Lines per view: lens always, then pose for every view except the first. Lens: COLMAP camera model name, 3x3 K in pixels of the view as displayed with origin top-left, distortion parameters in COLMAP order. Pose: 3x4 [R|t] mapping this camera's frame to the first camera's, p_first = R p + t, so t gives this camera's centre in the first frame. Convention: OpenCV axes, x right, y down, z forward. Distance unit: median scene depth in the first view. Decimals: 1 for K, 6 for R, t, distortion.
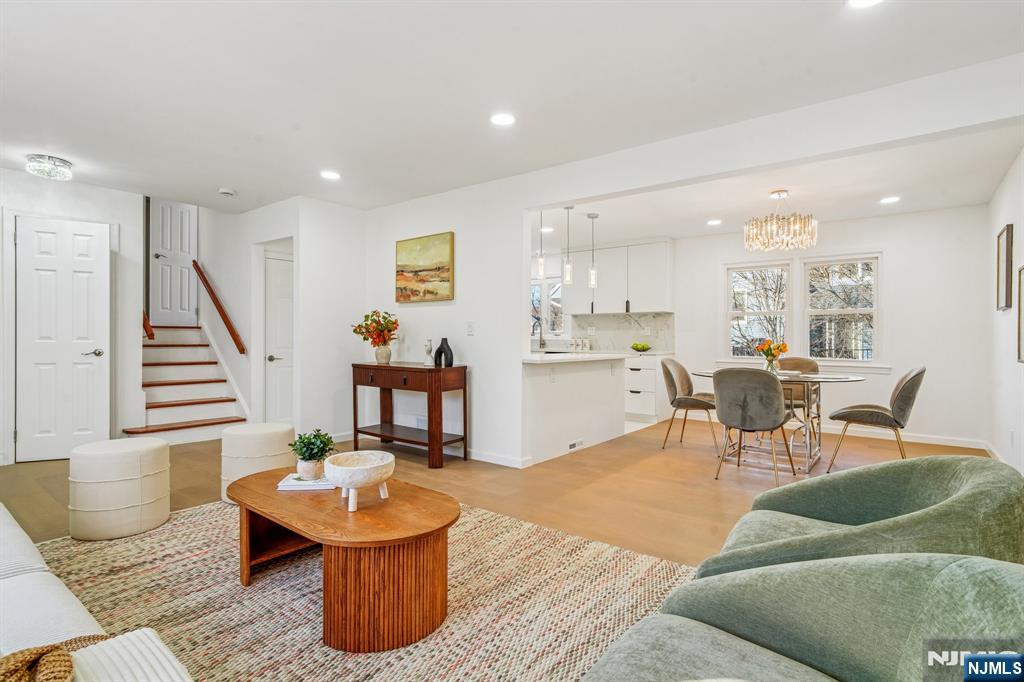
lens RADIAL K [[502.6, 0, 512.0], [0, 502.6, 341.0], [0, 0, 1]] dist [-0.006692, -0.000178]
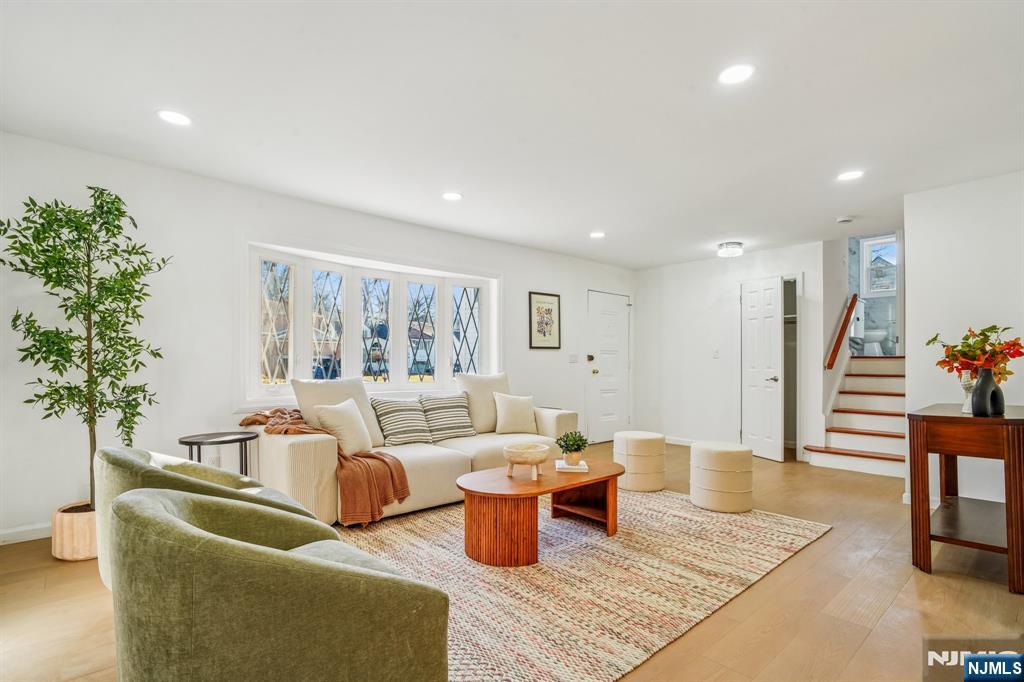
lens RADIAL K [[496.7, 0, 509.3], [0, 496.7, 362.1], [0, 0, 1]] dist [-0.011875, -0.000805]
pose [[-0.180601, -0.011715, -0.983487, 0.502993], [-0.008938, 0.999907, -0.010269, -0.000835], [0.983516, 0.006935, -0.180689, 0.528377]]
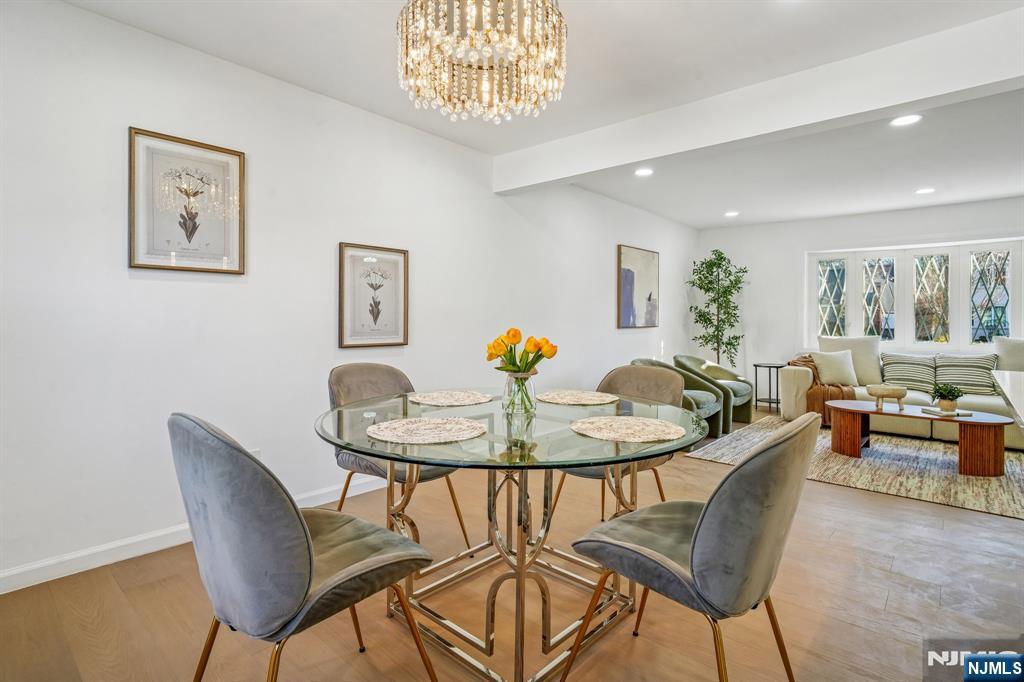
lens RADIAL K [[508.5, 0, 523.9], [0, 508.5, 319.2], [0, 0, 1]] dist [-0.003095, -0.000377]
pose [[-0.998290, -0.015995, 0.056222, 0.467084], [-0.015902, 0.999871, 0.002097, -0.011202], [-0.056248, 0.001200, -0.998416, 1.385027]]
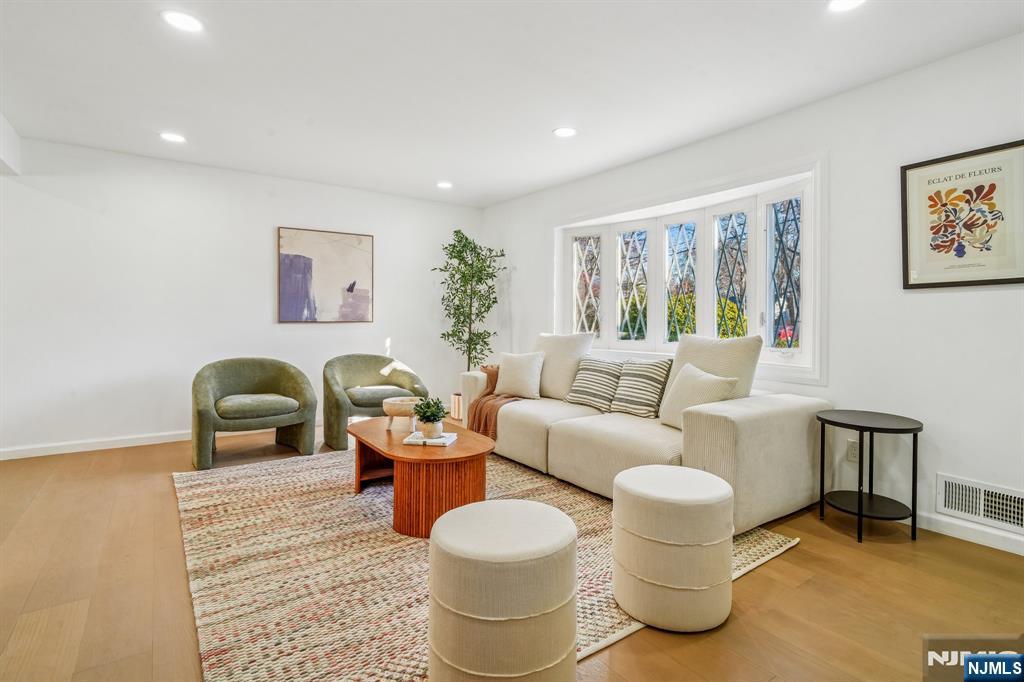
lens RADIAL K [[508.5, 0, 523.9], [0, 508.5, 319.2], [0, 0, 1]] dist [-0.003095, -0.000377]
pose [[-0.960638, -0.014123, 0.277443, -0.465919], [-0.013229, 0.999900, 0.005093, -0.010463], [-0.277487, 0.001223, -0.960729, 1.038013]]
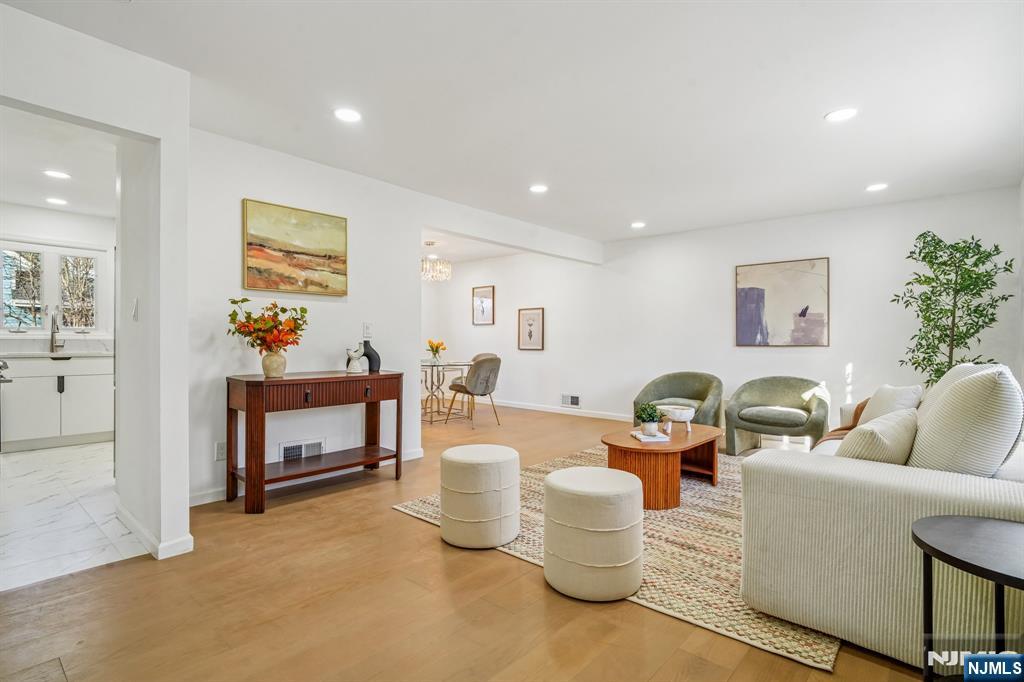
lens RADIAL K [[502.6, 0, 512.0], [0, 502.6, 341.0], [0, 0, 1]] dist [-0.006692, -0.000178]
pose [[0.061337, -0.009559, 0.998071, -0.961268], [-0.002704, 0.999949, 0.009743, -0.014171], [-0.998113, -0.003297, 0.061309, 0.650327]]
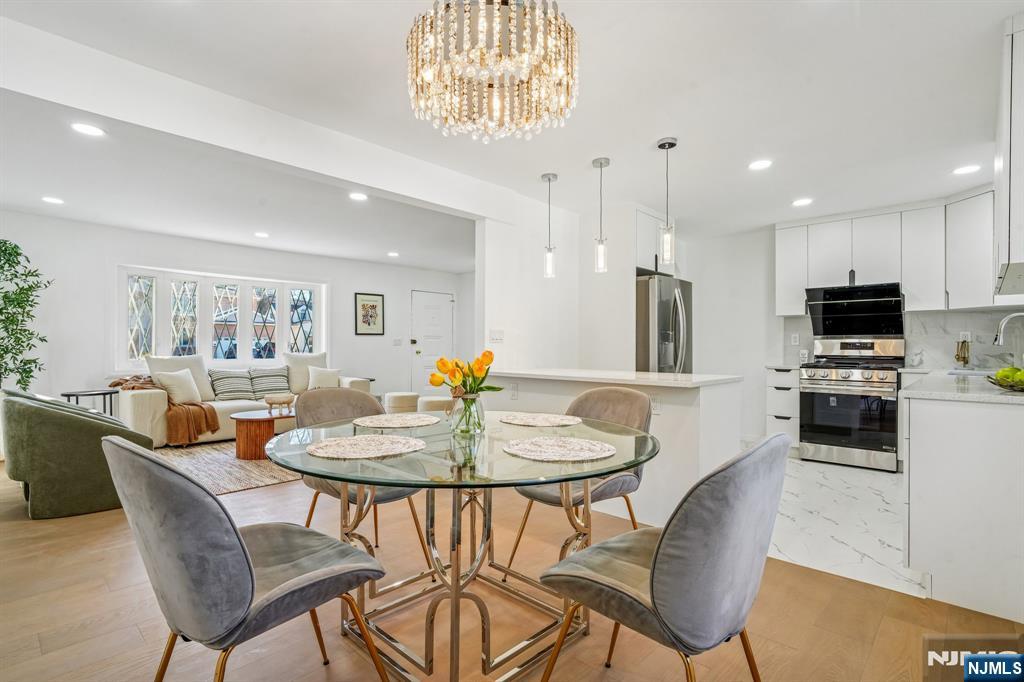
lens RADIAL K [[501.3, 0, 509.1], [0, 501.3, 345.3], [0, 0, 1]] dist [0.001215, 0.001602]
pose [[-0.101869, -0.009565, -0.994752, 0.907847], [-0.011243, 0.999901, -0.008463, -0.003976], [0.994734, 0.010322, -0.101966, 1.044487]]
